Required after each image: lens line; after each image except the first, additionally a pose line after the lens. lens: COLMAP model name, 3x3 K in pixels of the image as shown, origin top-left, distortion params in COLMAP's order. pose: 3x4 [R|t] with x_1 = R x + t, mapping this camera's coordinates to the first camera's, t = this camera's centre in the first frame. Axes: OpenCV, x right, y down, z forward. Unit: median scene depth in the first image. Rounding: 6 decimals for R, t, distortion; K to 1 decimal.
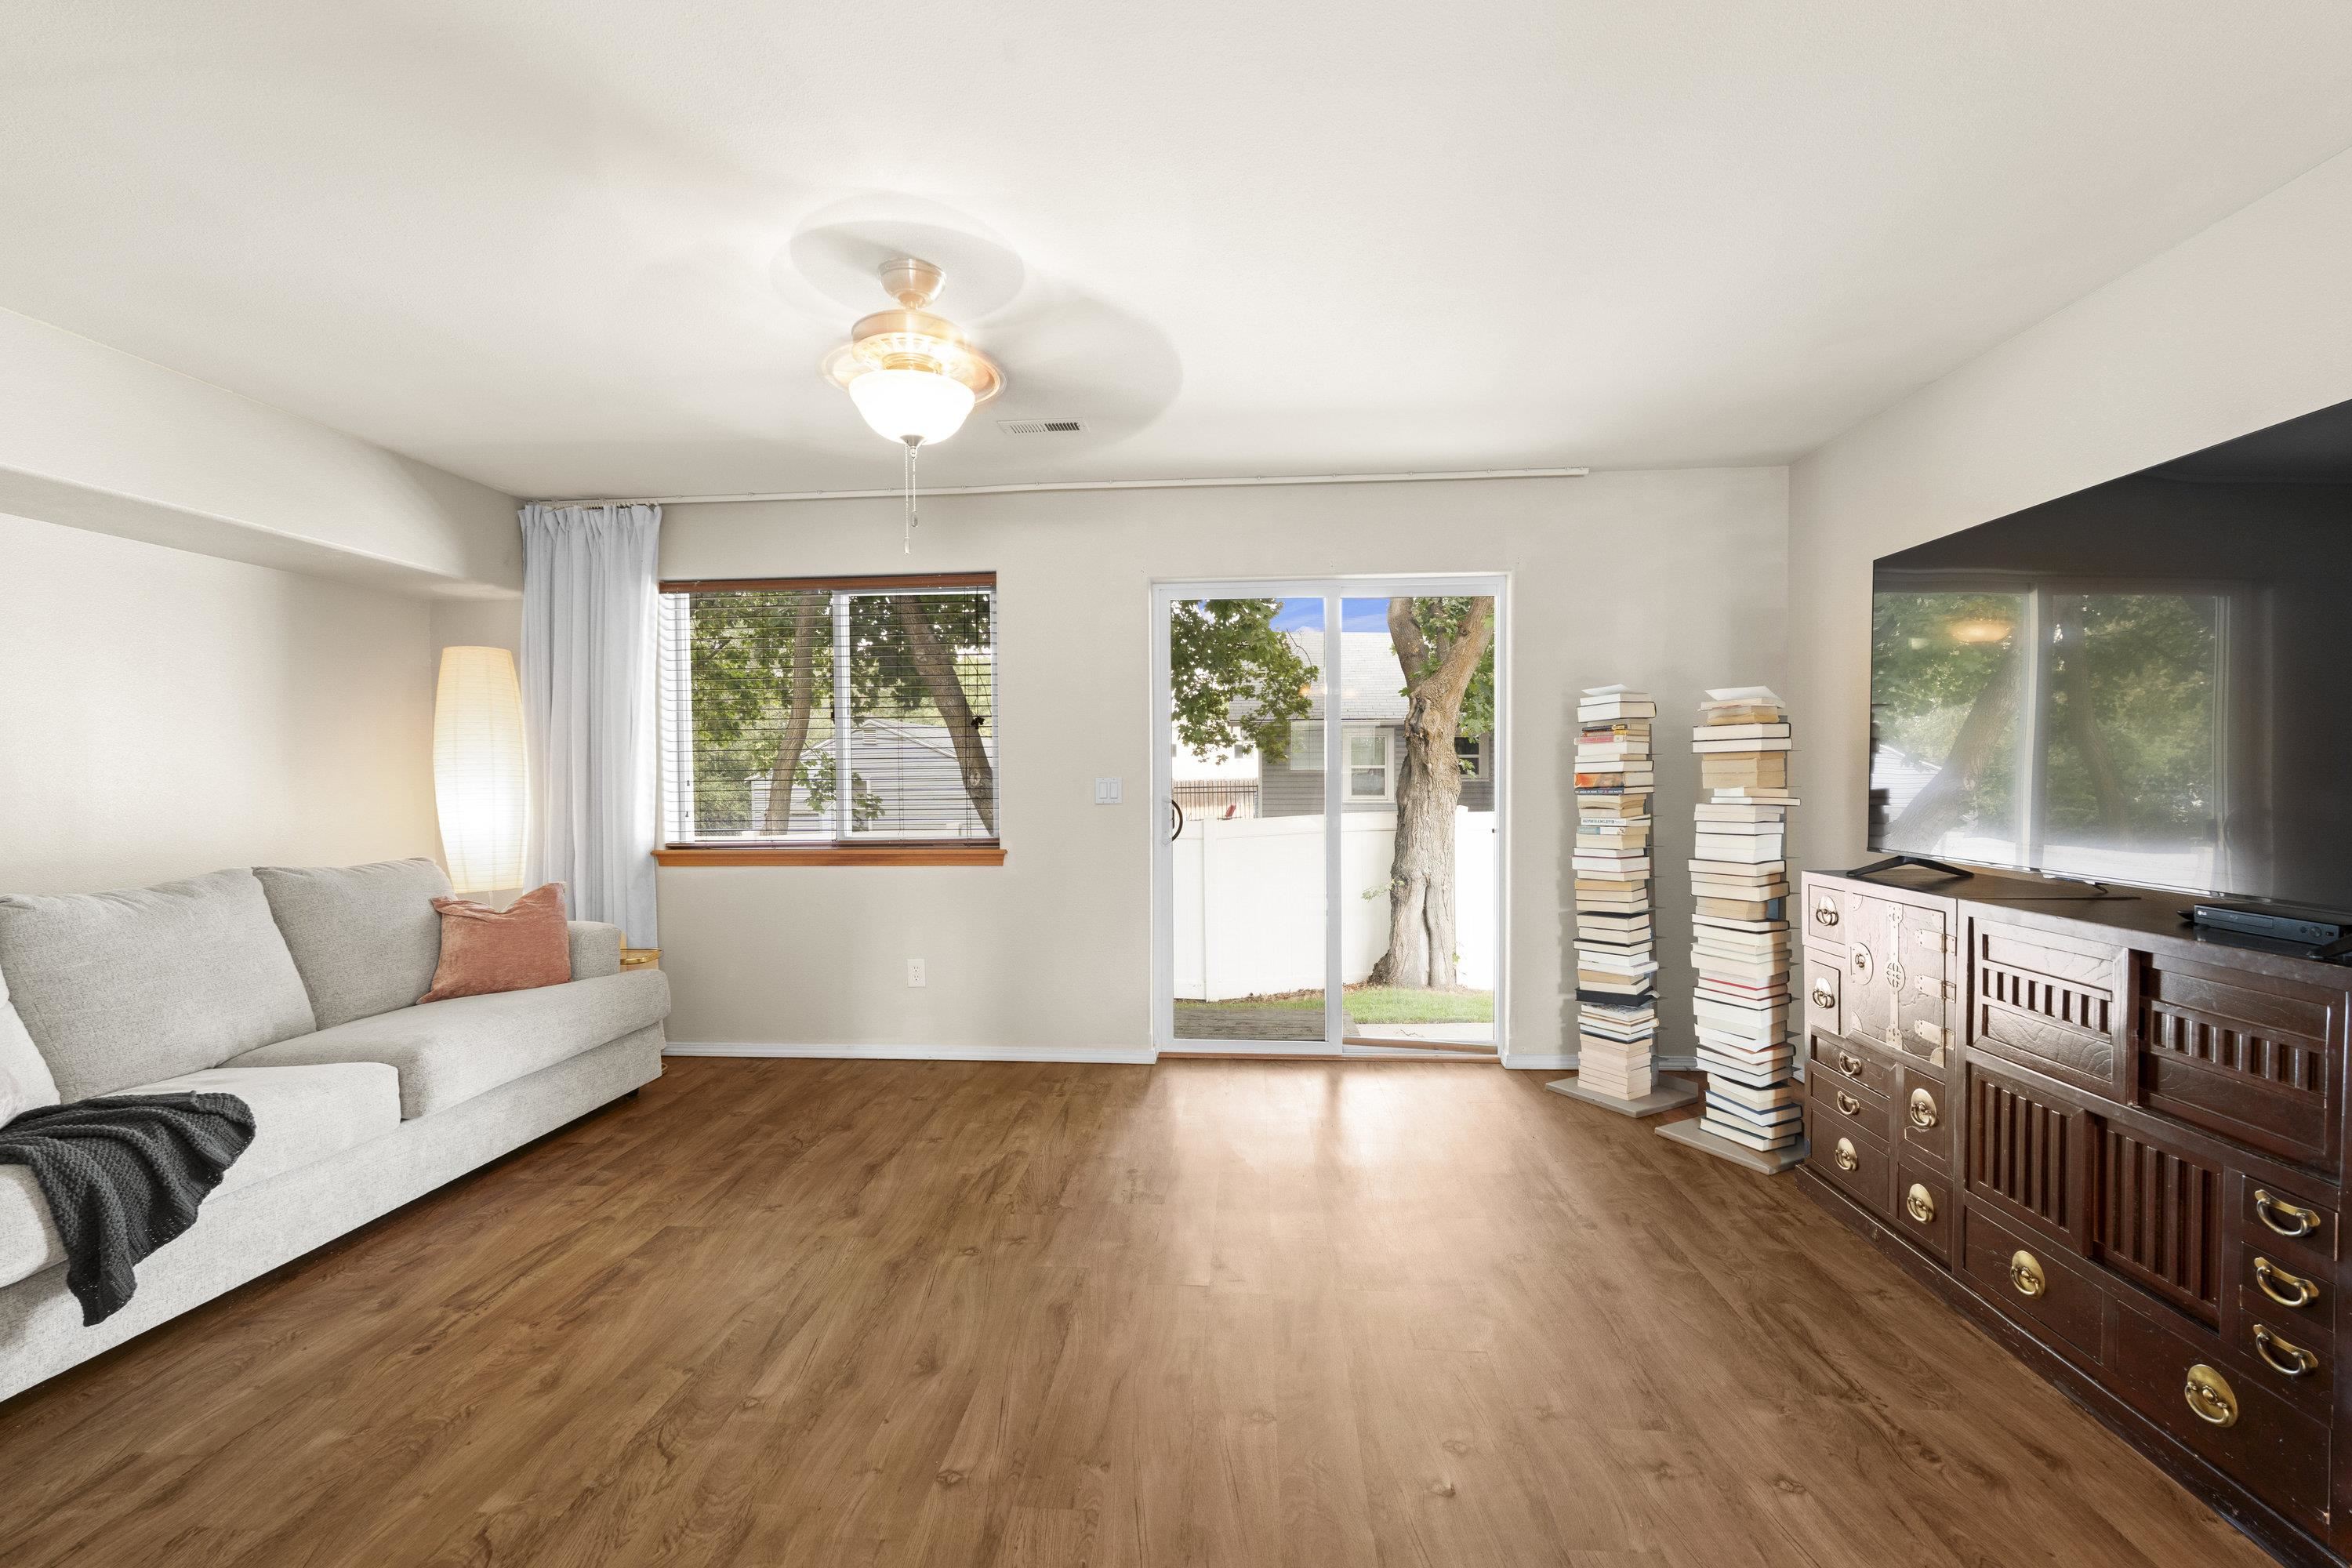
lens RADIAL K [[1037.8, 0, 1163.6], [0, 1037.8, 790.9], [0, 0, 1]] dist [-0.002002, 0.000031]
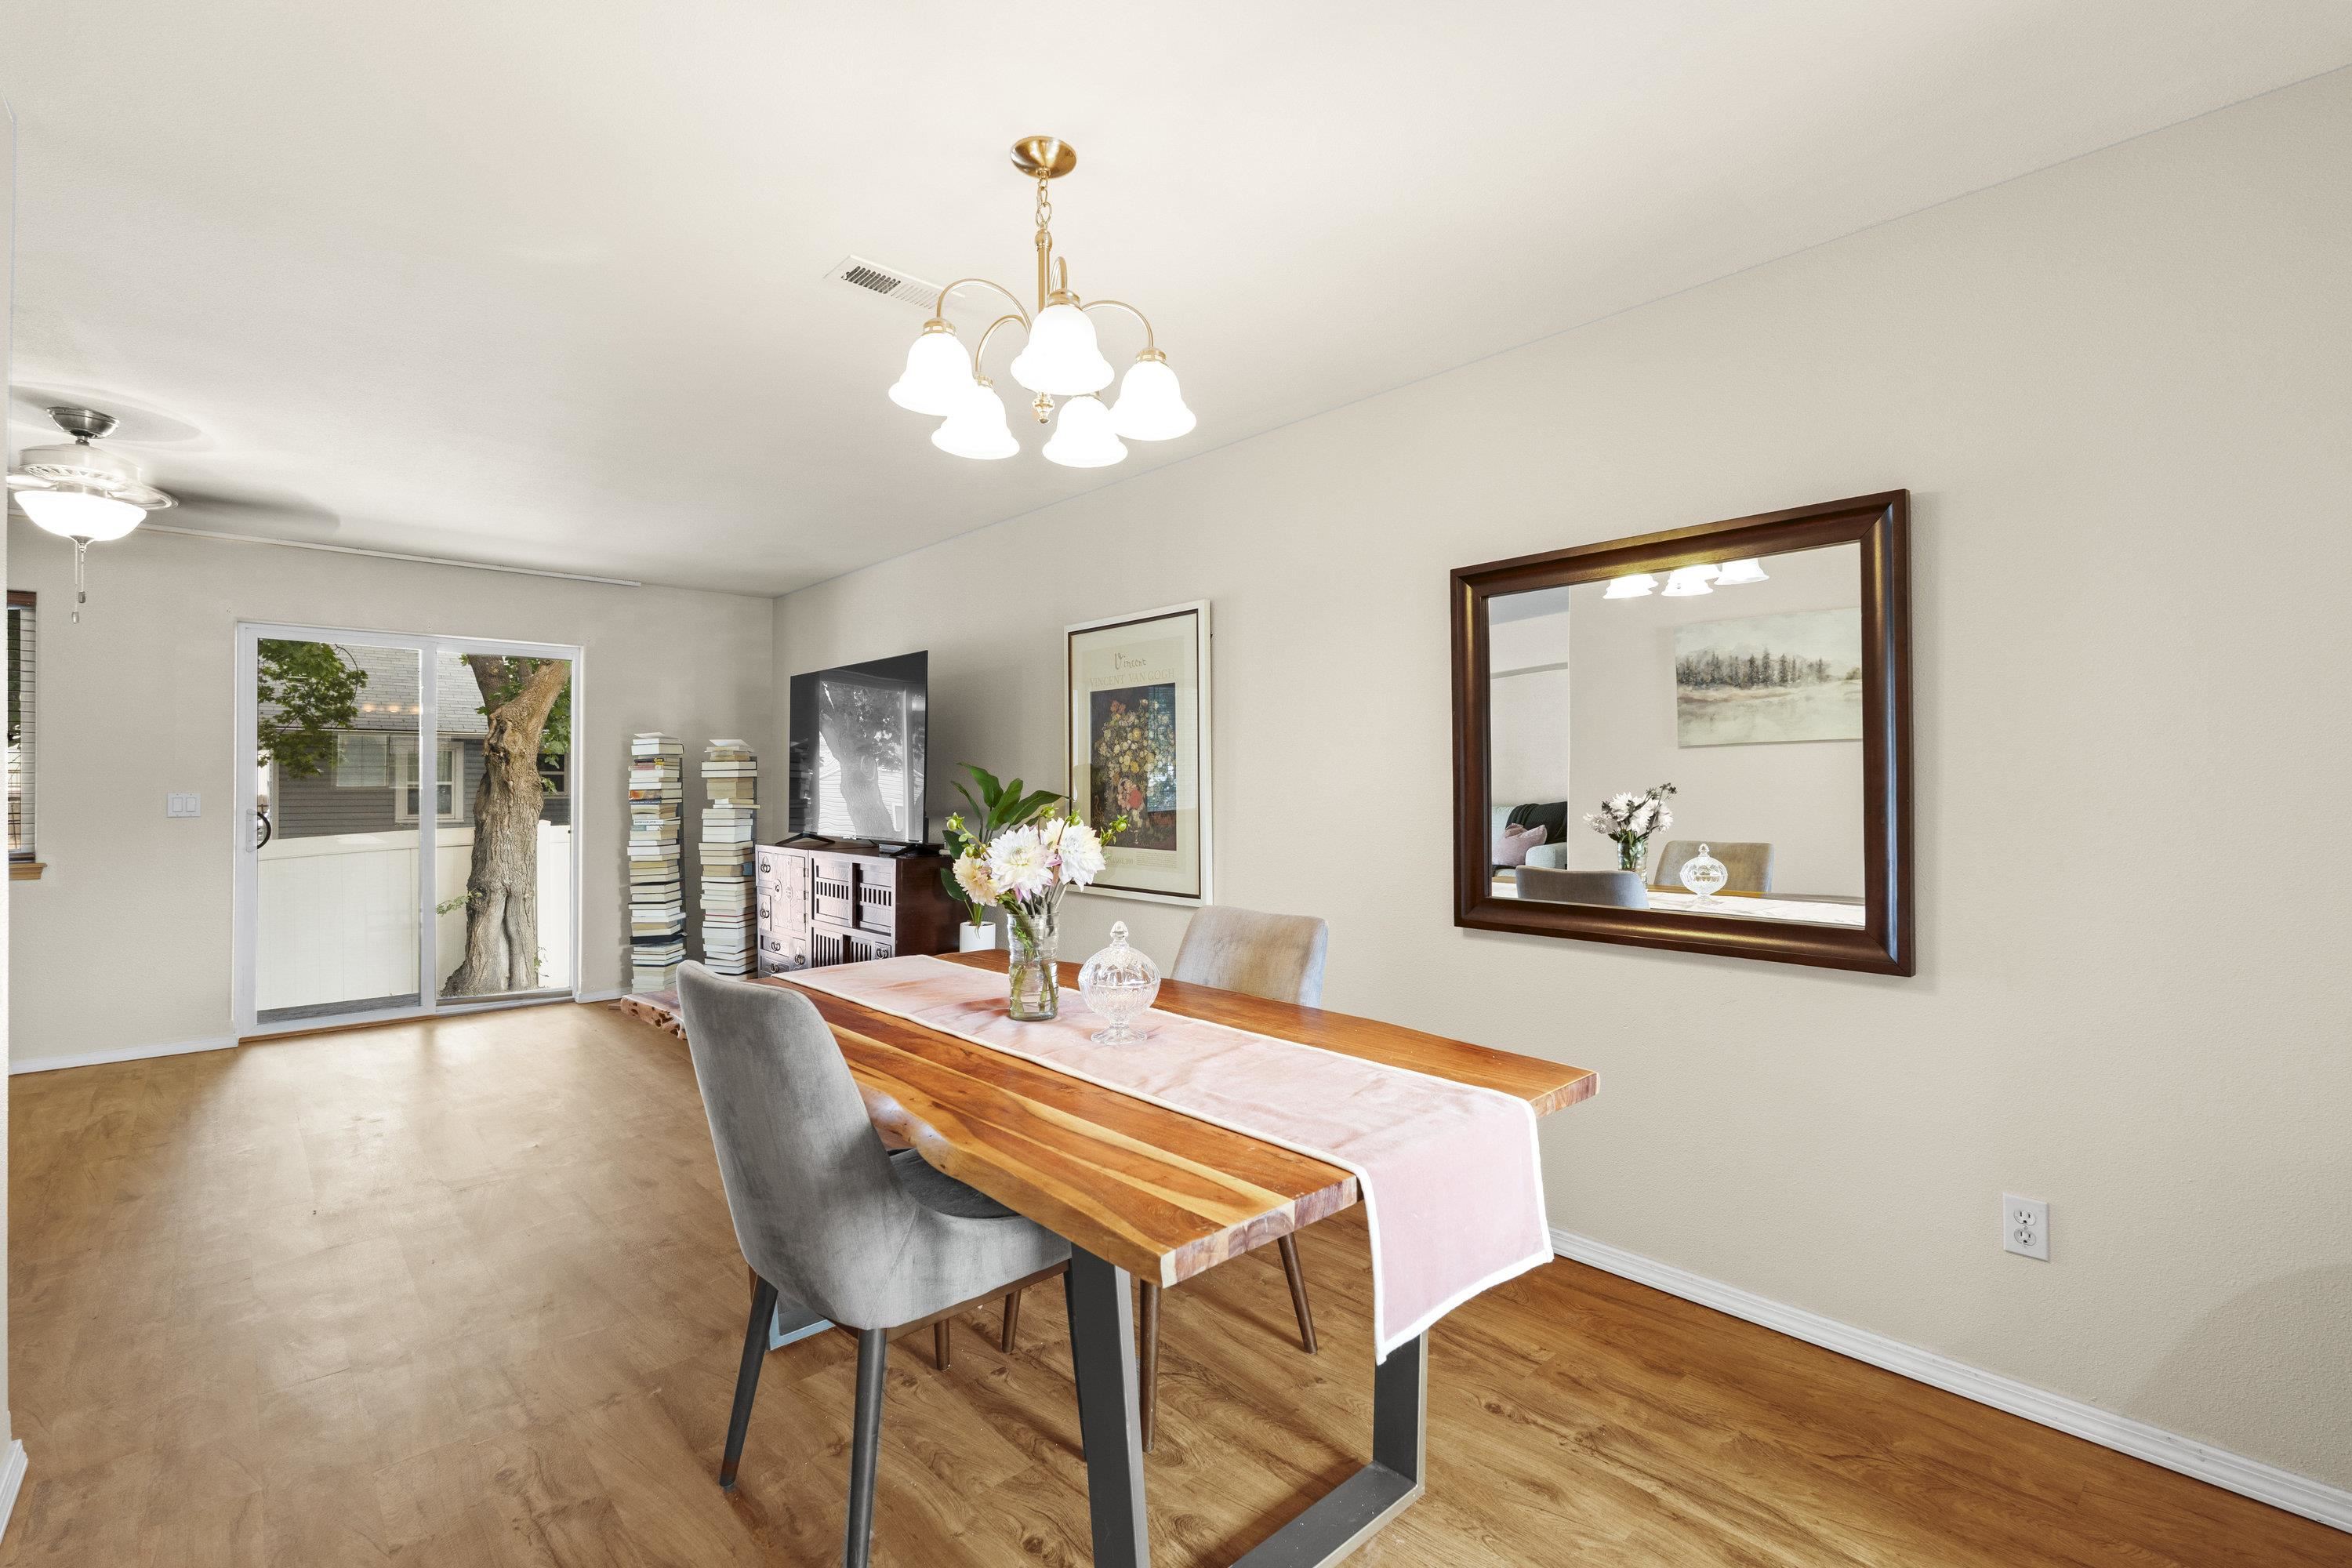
lens RADIAL K [[1037.8, 0, 1175.0], [0, 1037.8, 782.5], [0, 0, 1]] dist [-0.002002, 0.000031]
pose [[0.678406, 0.008478, 0.734639, -0.166029], [0.010018, 0.999734, -0.020789, 0.011259], [-0.734619, 0.021463, 0.678140, -0.590340]]
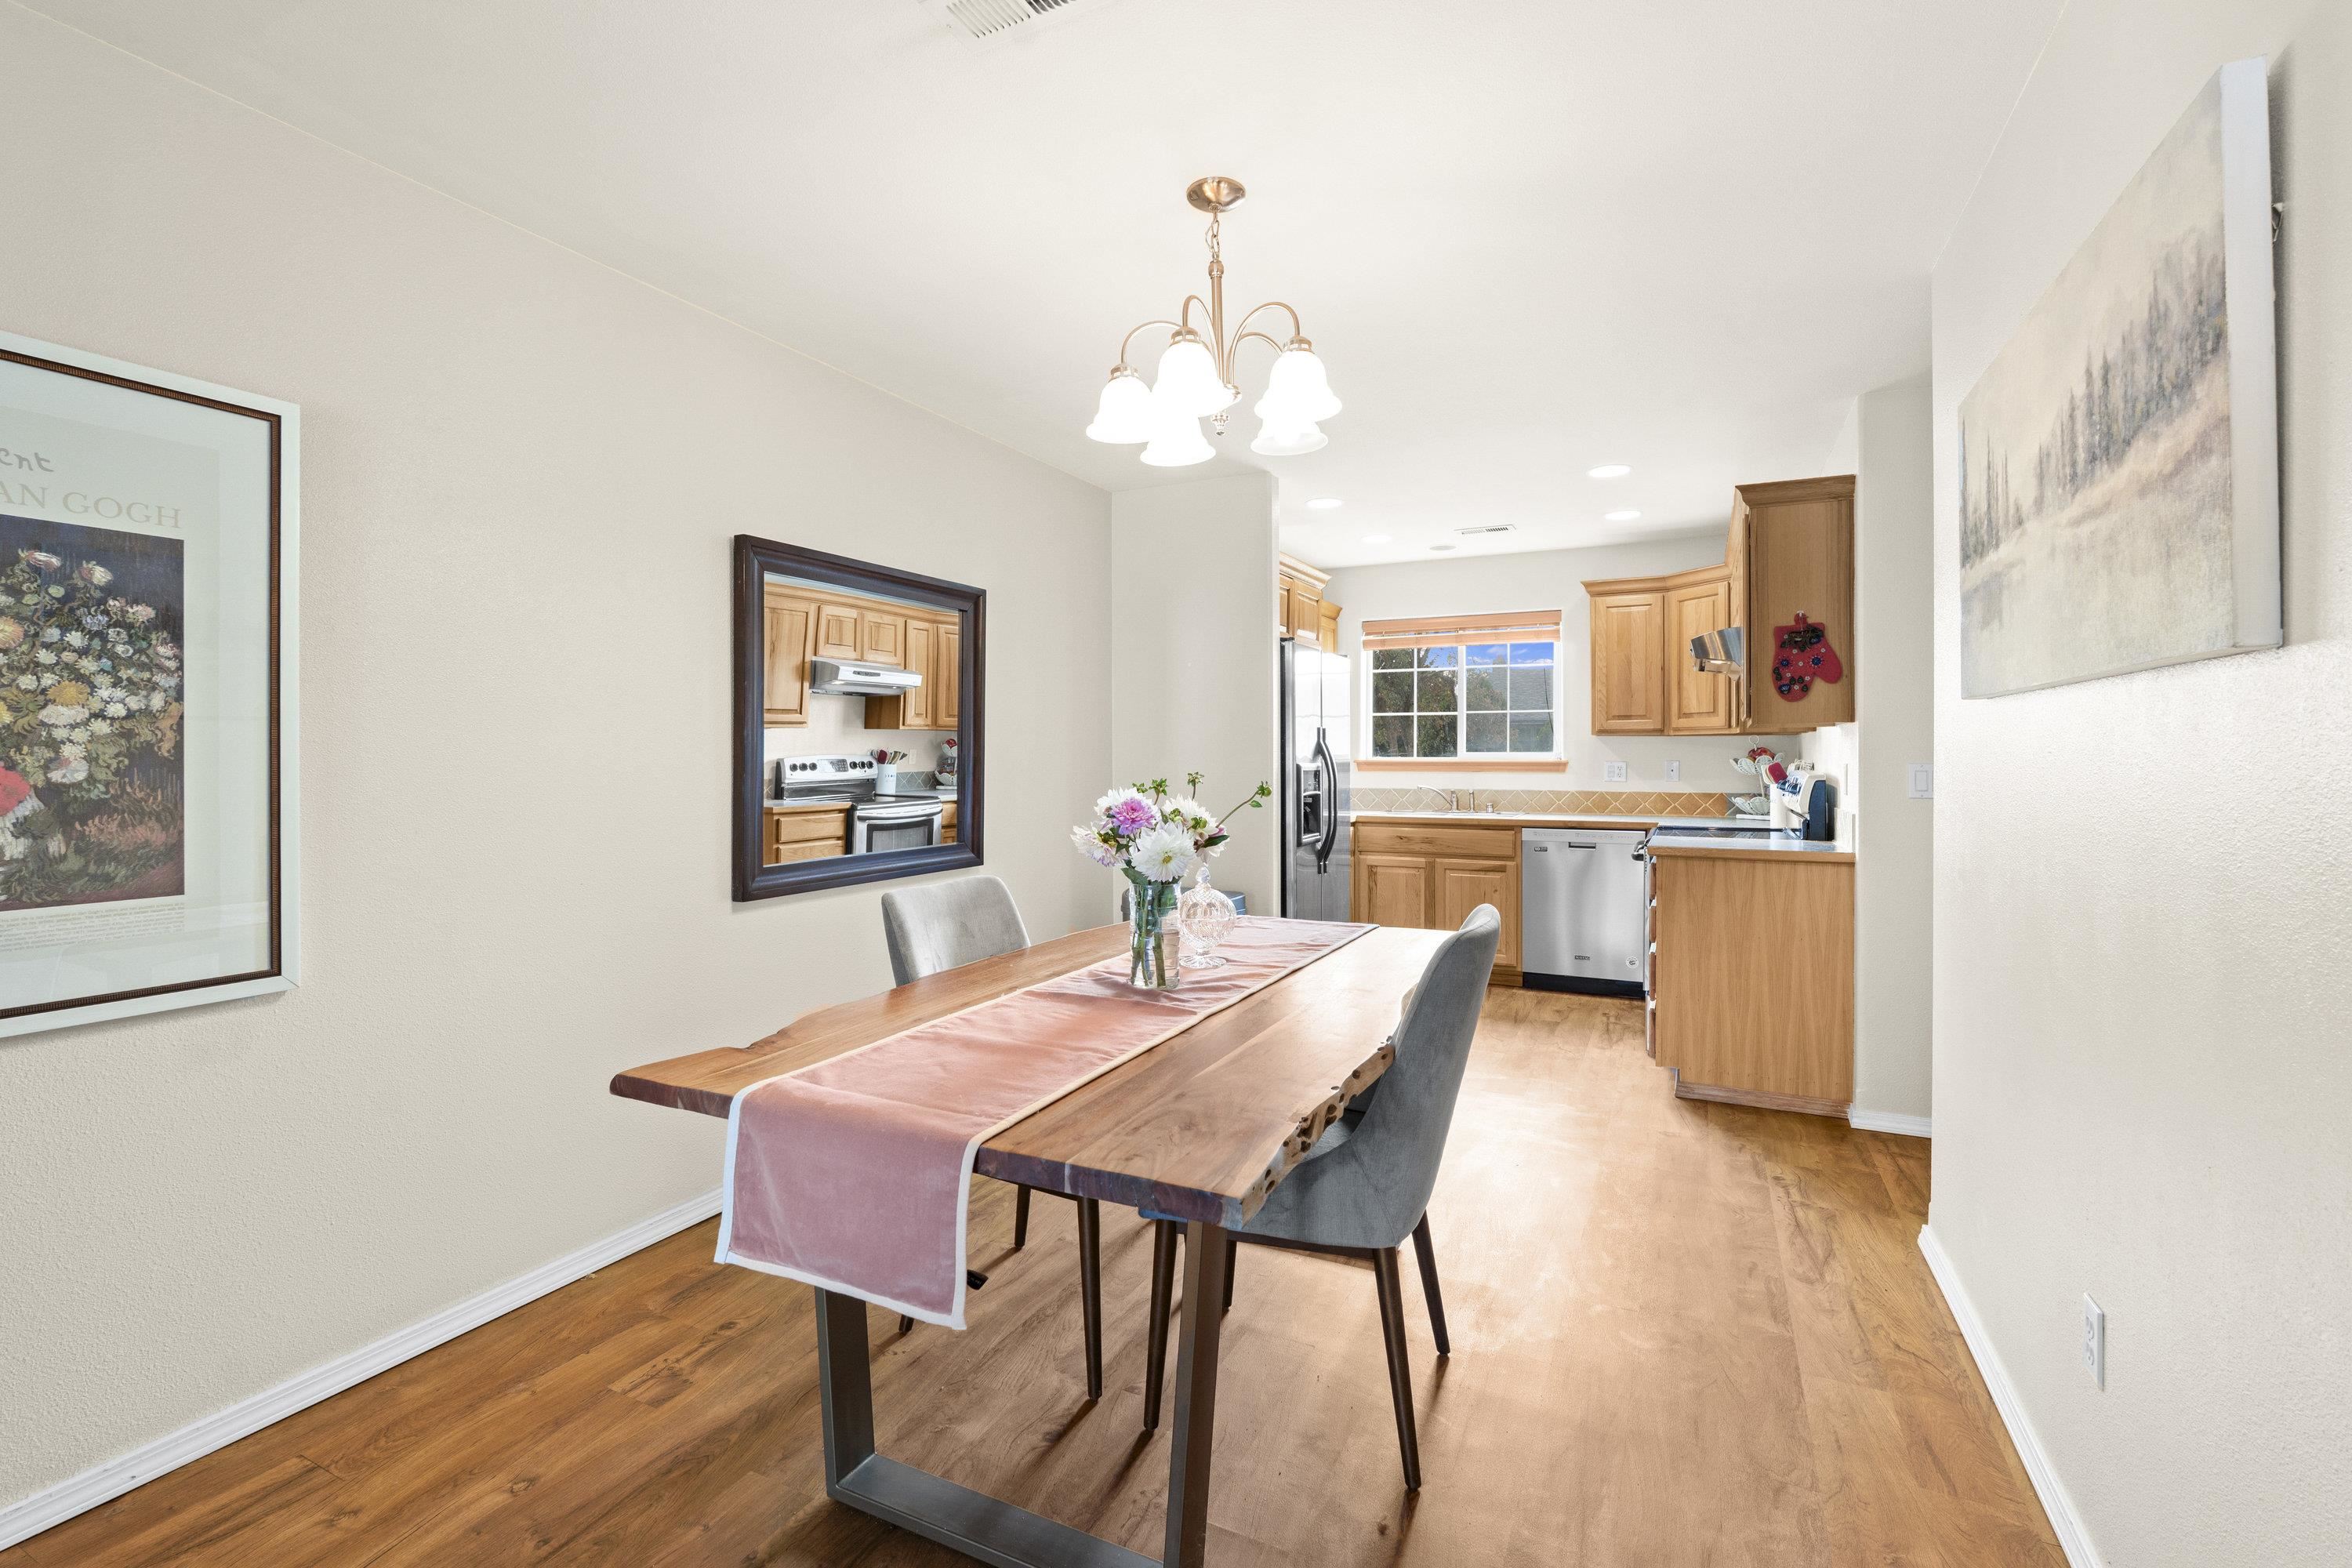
lens RADIAL K [[1037.8, 0, 1173.8], [0, 1037.8, 761.7], [0, 0, 1]] dist [-0.002002, 0.000031]
pose [[-0.928120, 0.007524, 0.372204, -0.030318], [0.015678, 0.999699, 0.018884, -0.006292], [-0.371950, 0.023362, -0.927959, 0.341780]]
